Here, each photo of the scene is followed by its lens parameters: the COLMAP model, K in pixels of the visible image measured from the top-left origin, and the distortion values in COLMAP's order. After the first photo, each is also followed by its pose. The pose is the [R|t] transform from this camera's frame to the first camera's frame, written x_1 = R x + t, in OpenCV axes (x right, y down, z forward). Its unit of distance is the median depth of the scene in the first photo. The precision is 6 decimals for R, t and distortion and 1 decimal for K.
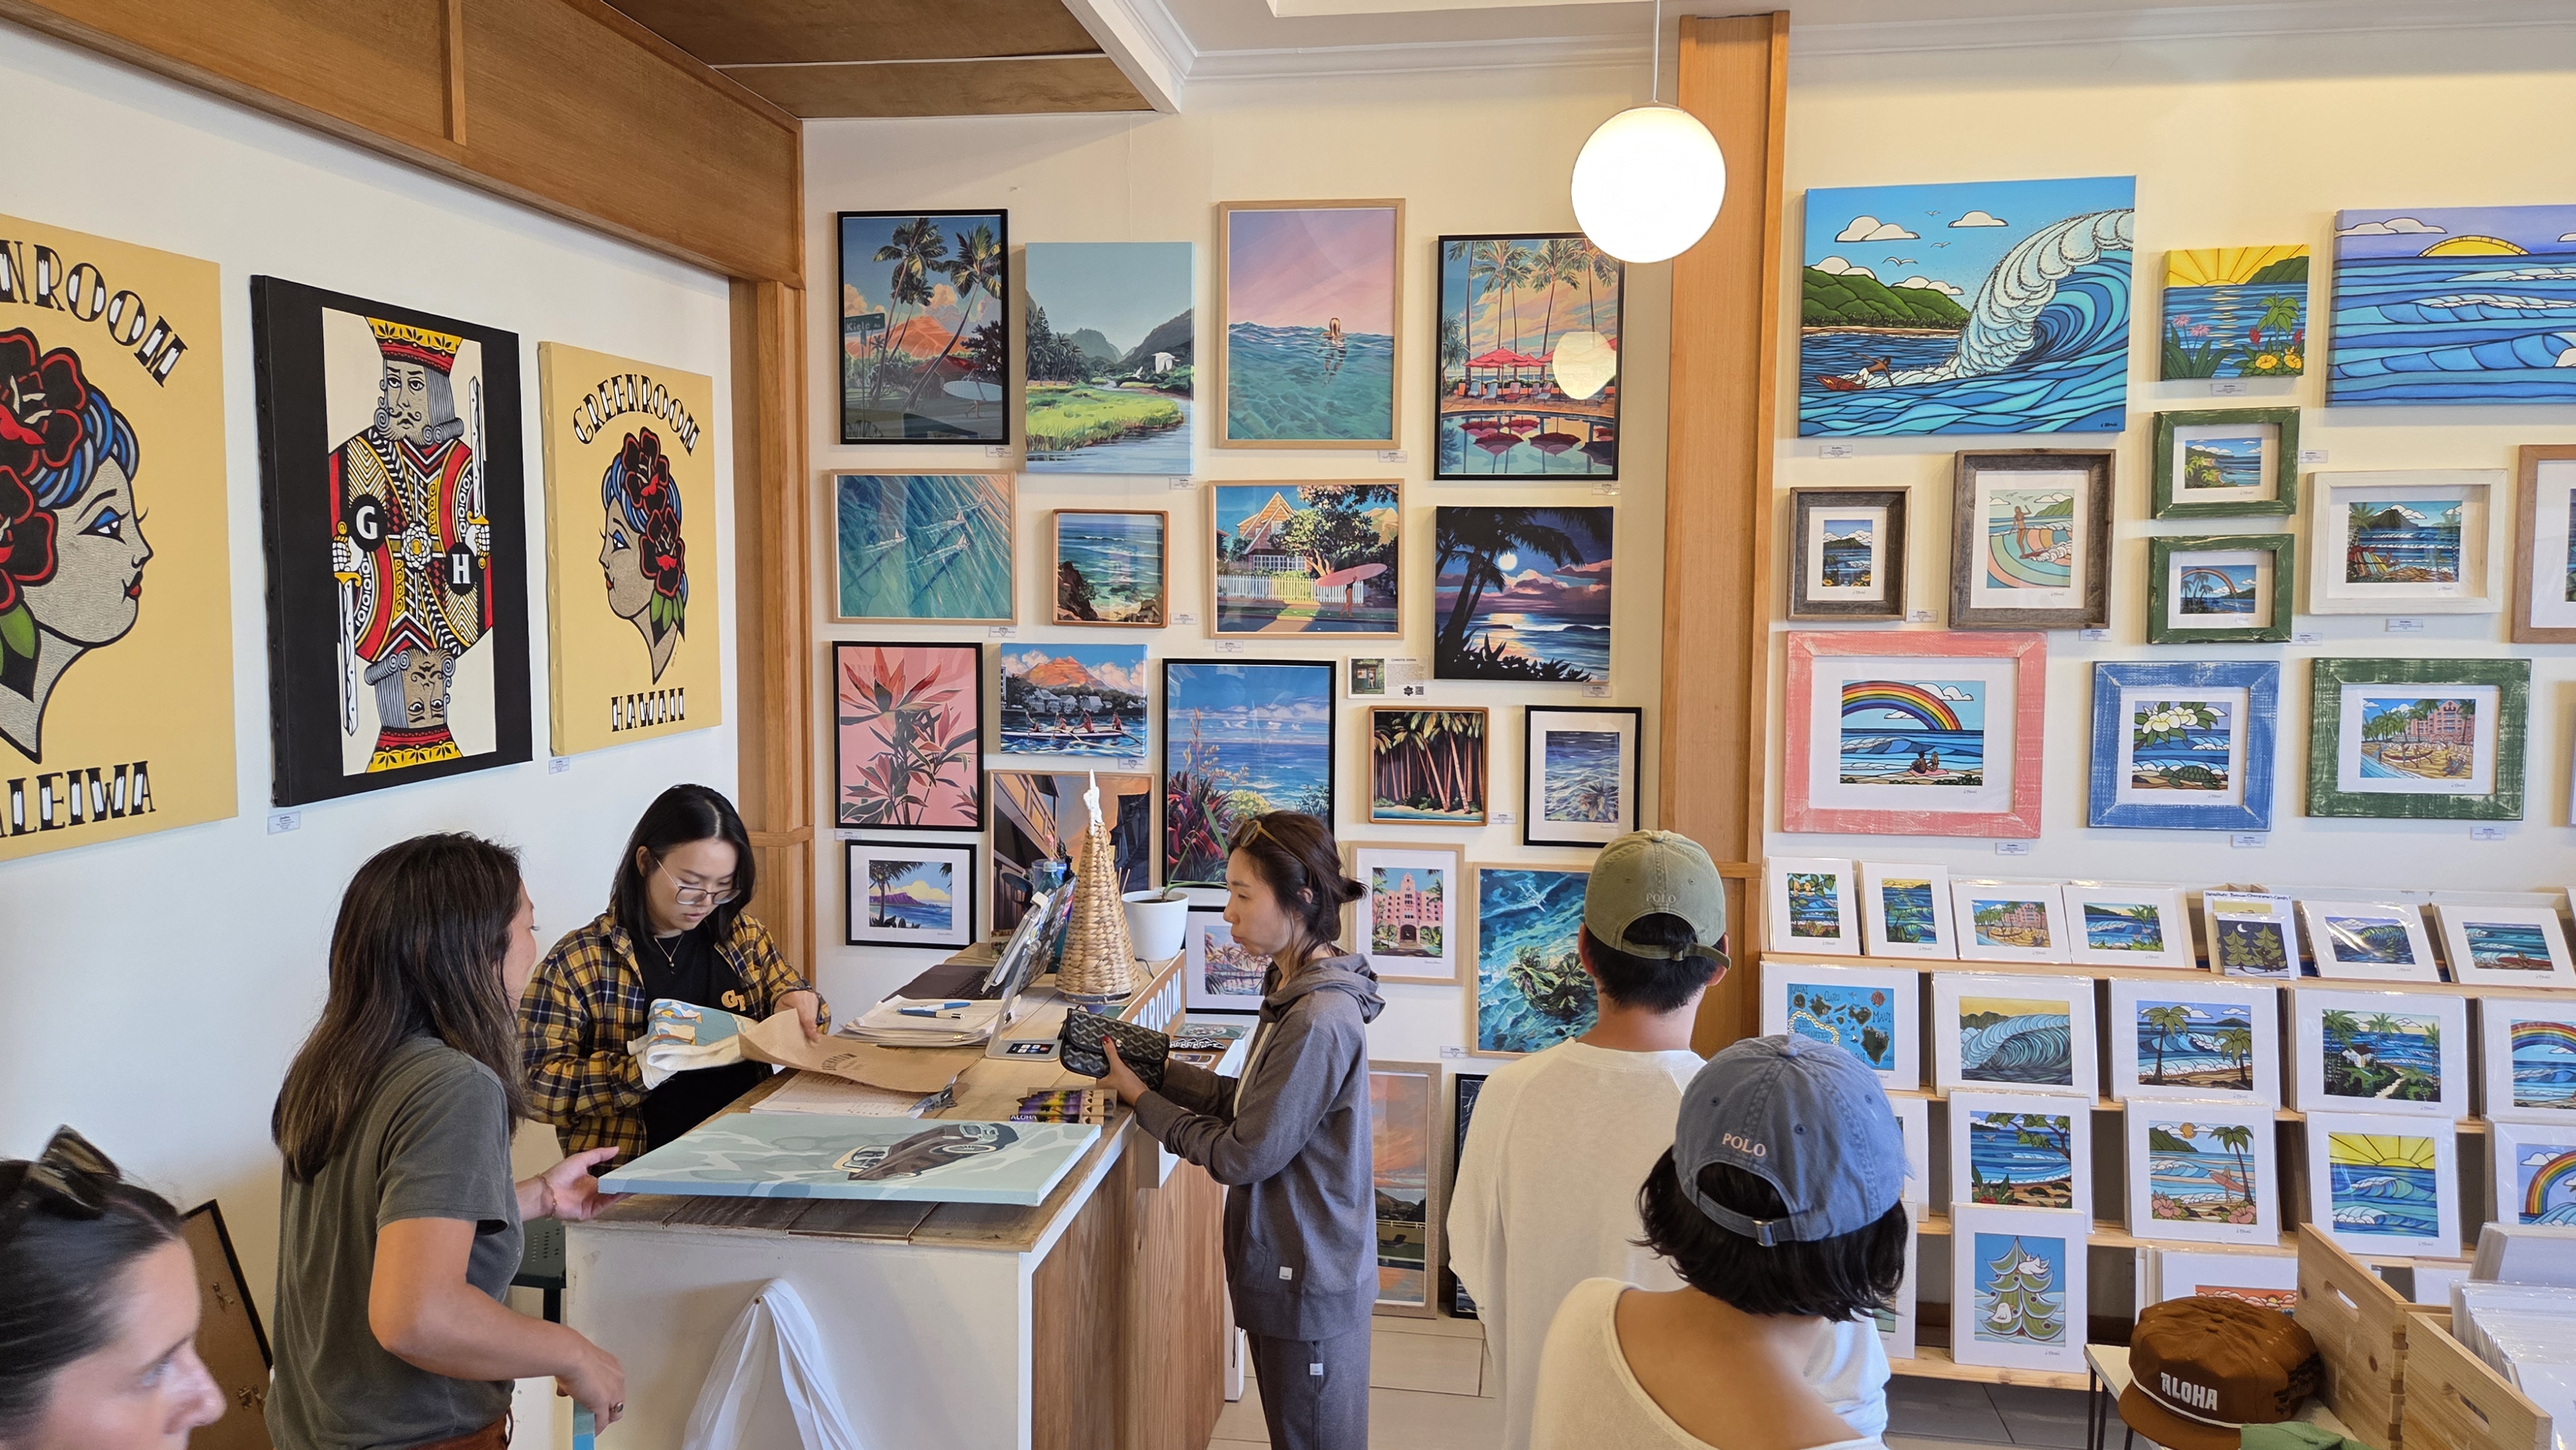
lens RADIAL K [[1770.8, 0, 1295.1], [0, 1770.8, 689.9], [0, 0, 1]] dist [0.063094, -0.054133]
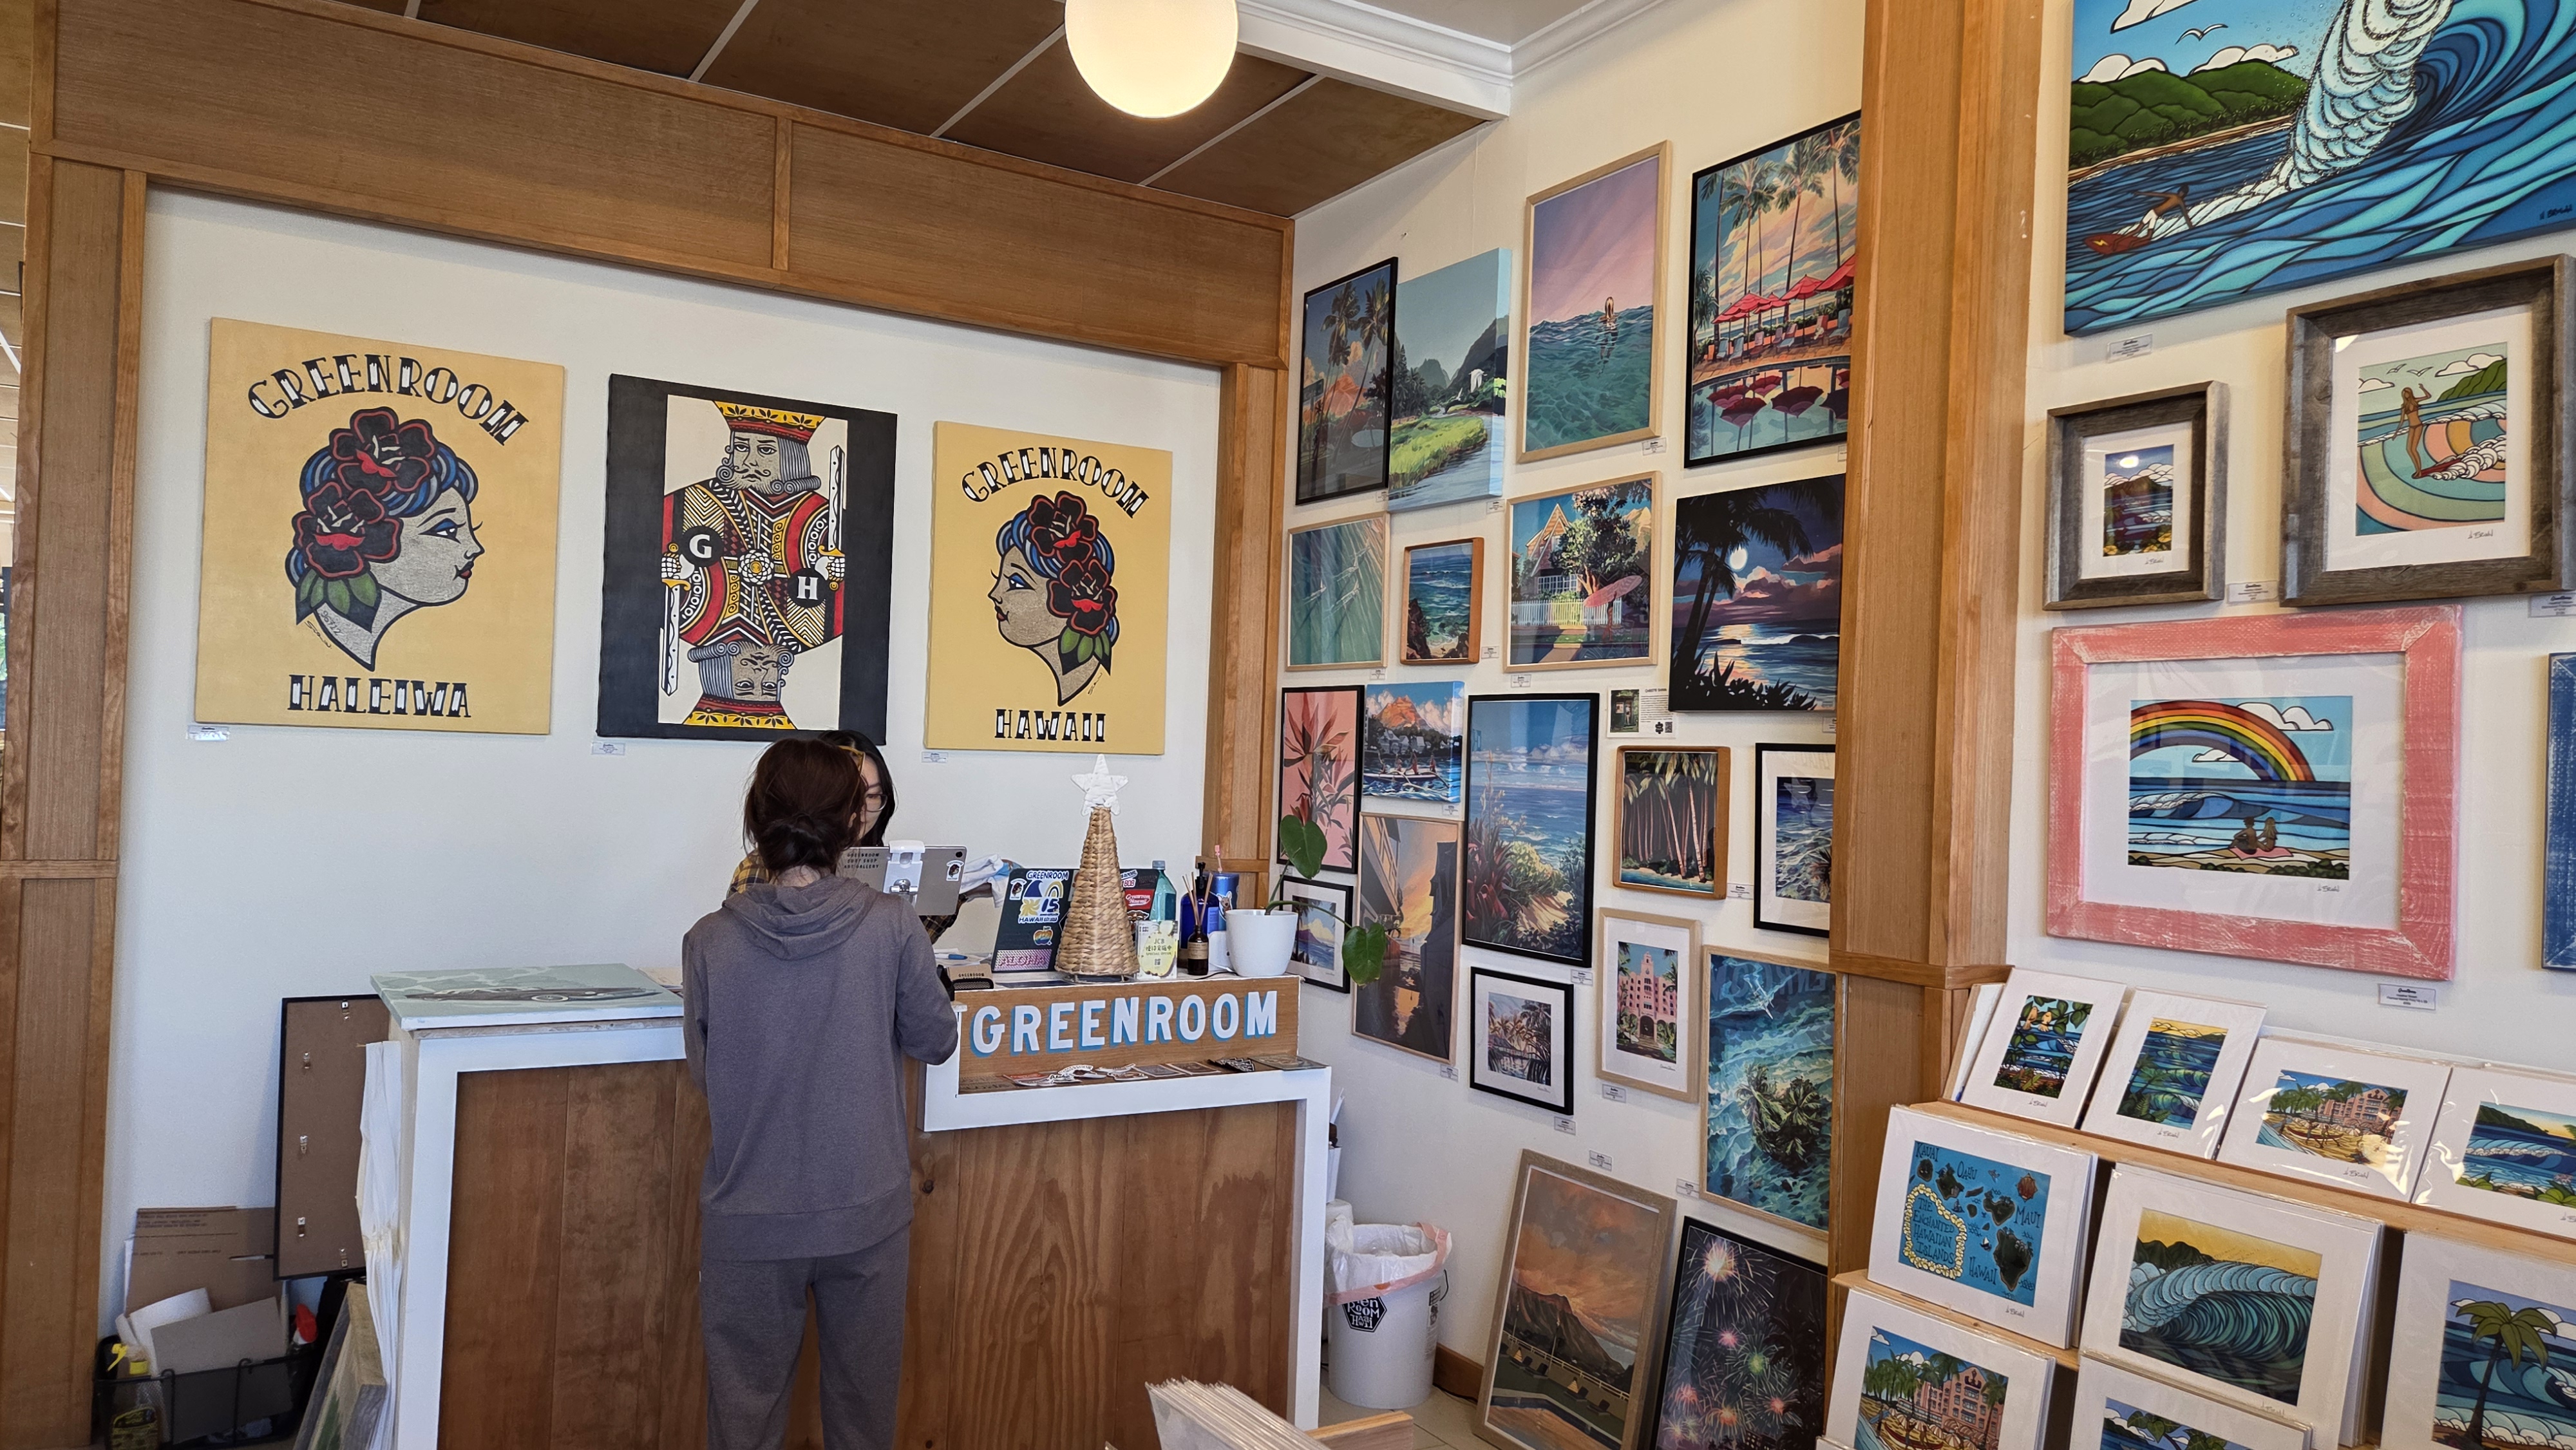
lens RADIAL K [[1770.8, 0, 1291.1], [0, 1770.8, 741.9], [0, 0, 1]] dist [0.063094, -0.054133]
pose [[0.622548, 0.006964, -0.782550, 0.619964], [-0.087591, 0.994297, -0.060834, 0.074246], [0.777664, 0.106417, 0.619608, 0.371060]]
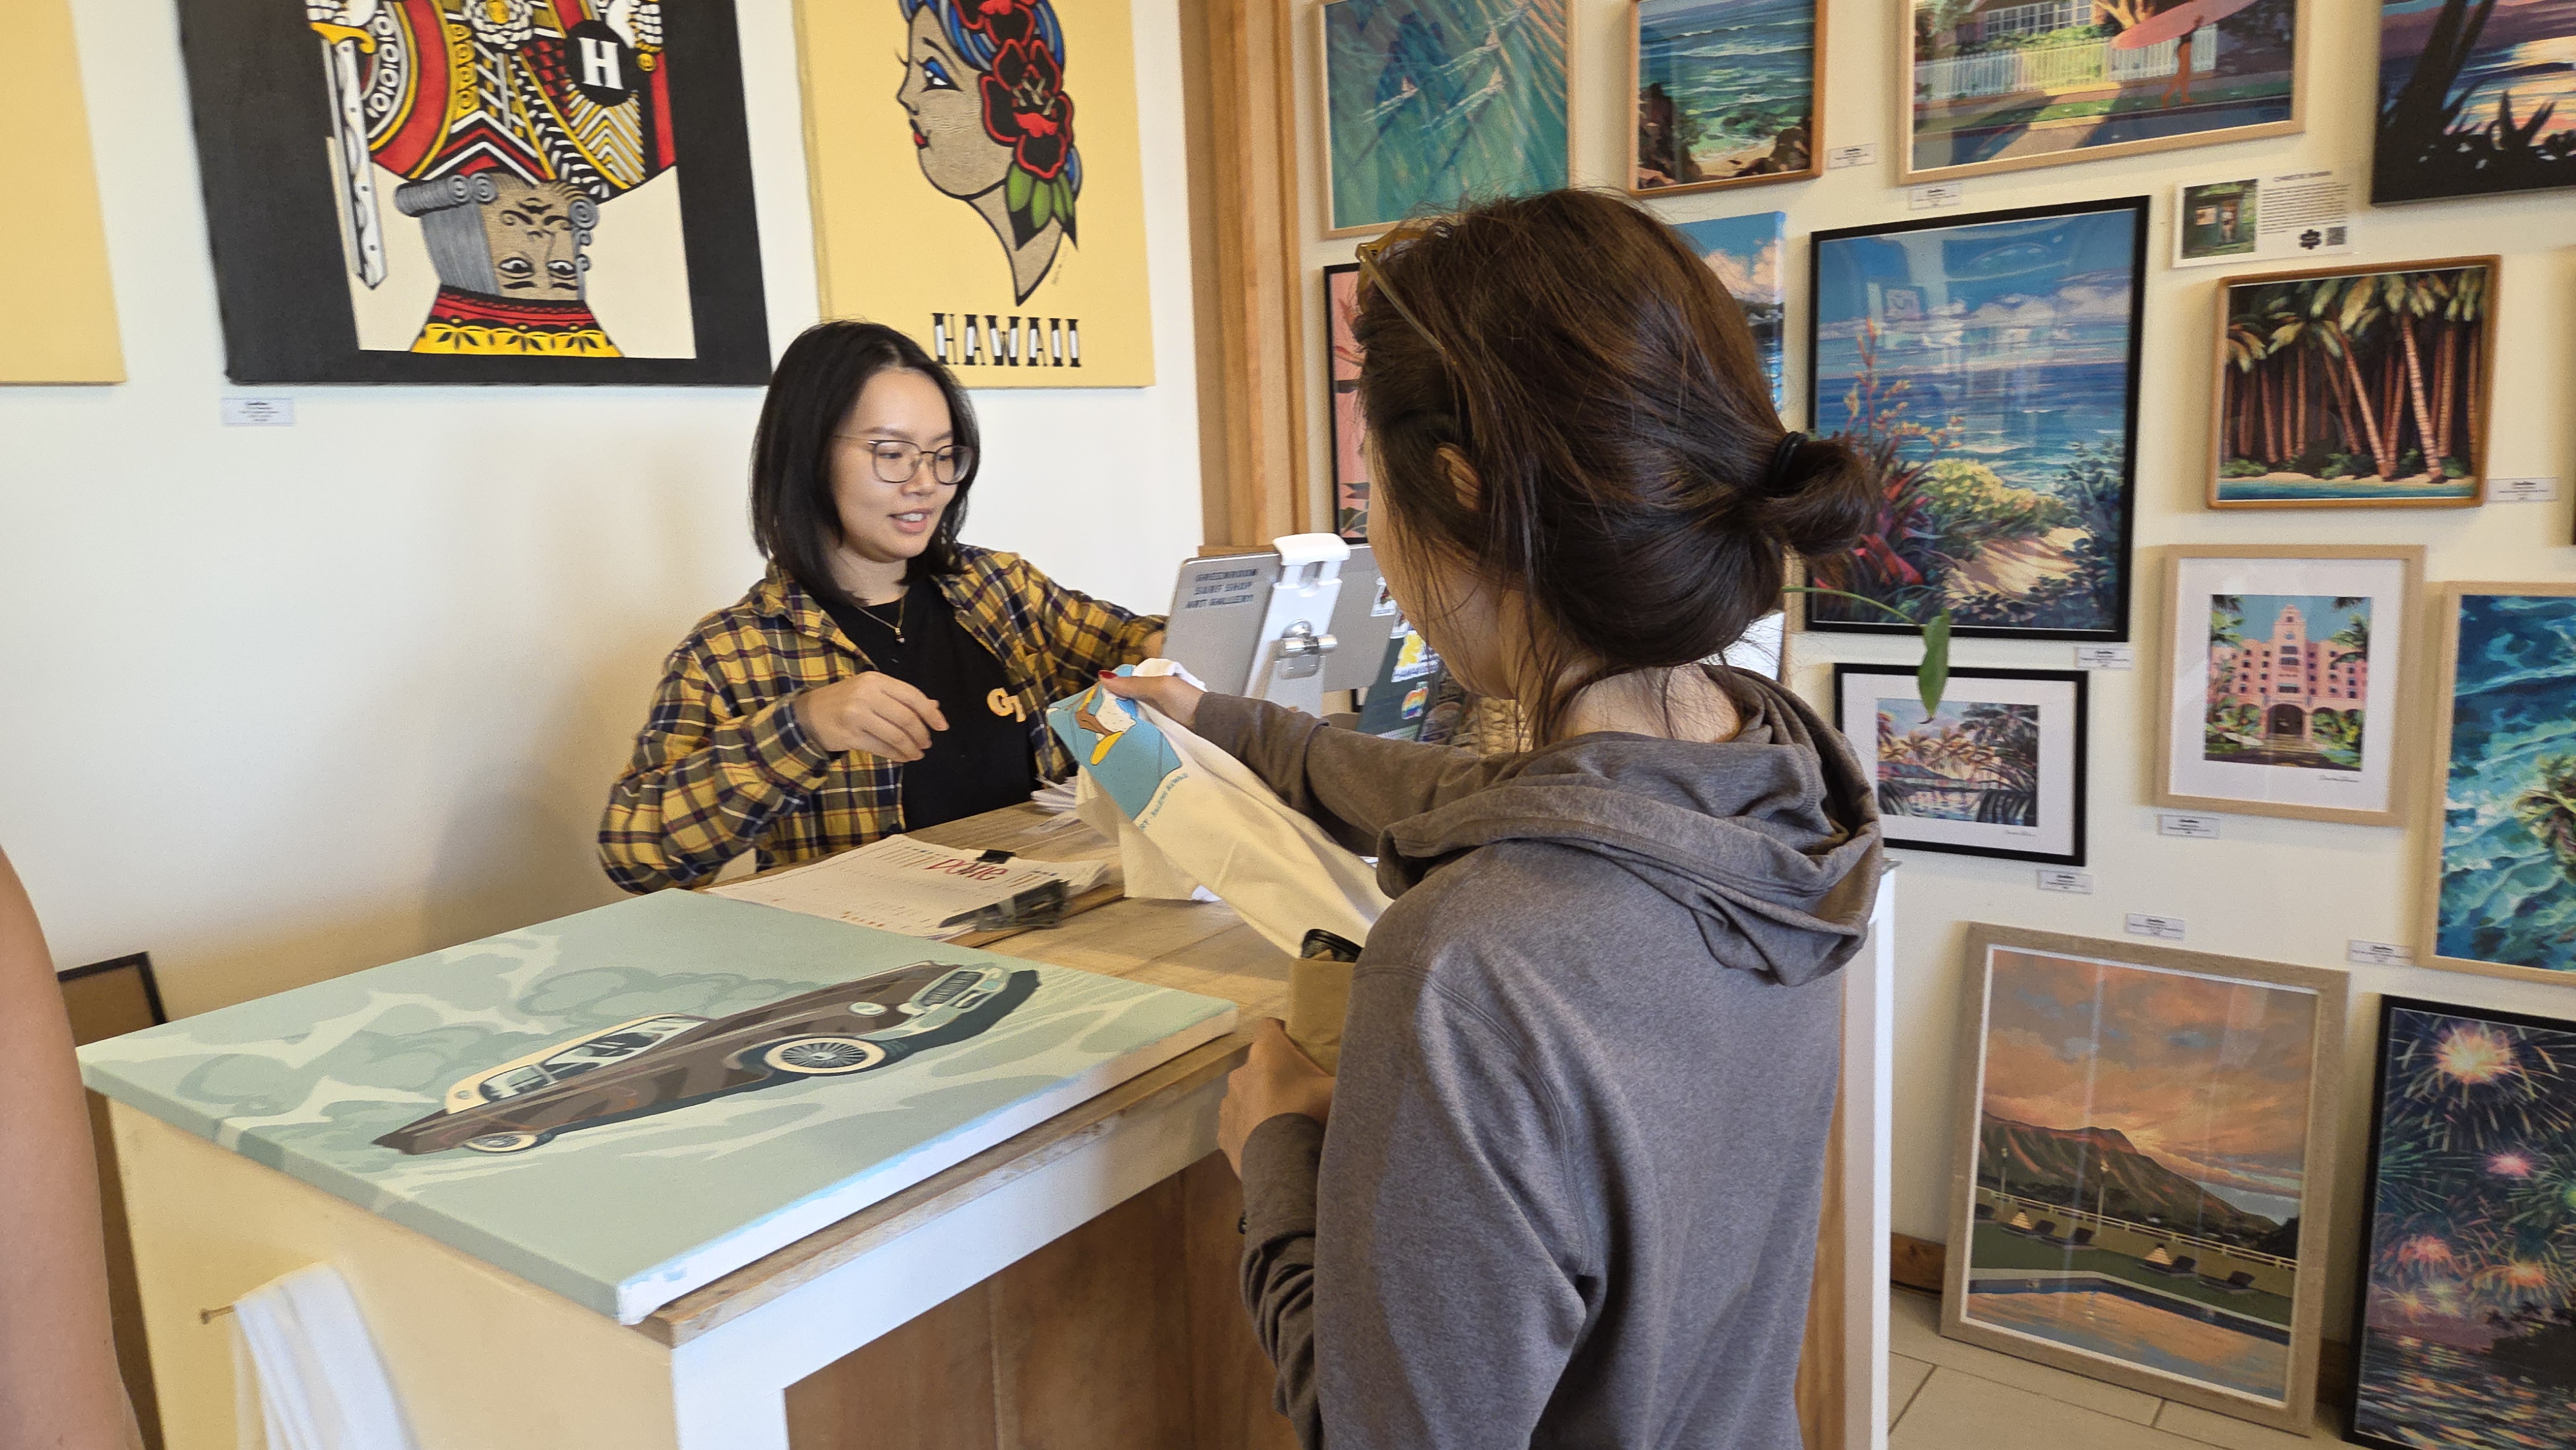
lens RADIAL K [[1770.8, 0, 1261.6], [0, 1770.8, 744.7], [0, 0, 1]] dist [0.063094, -0.054133]
pose [[0.872575, 0.041126, -0.486746, 0.060821], [0.009215, 0.994886, 0.100579, 0.091908], [0.488393, -0.092248, 0.867734, 0.410175]]
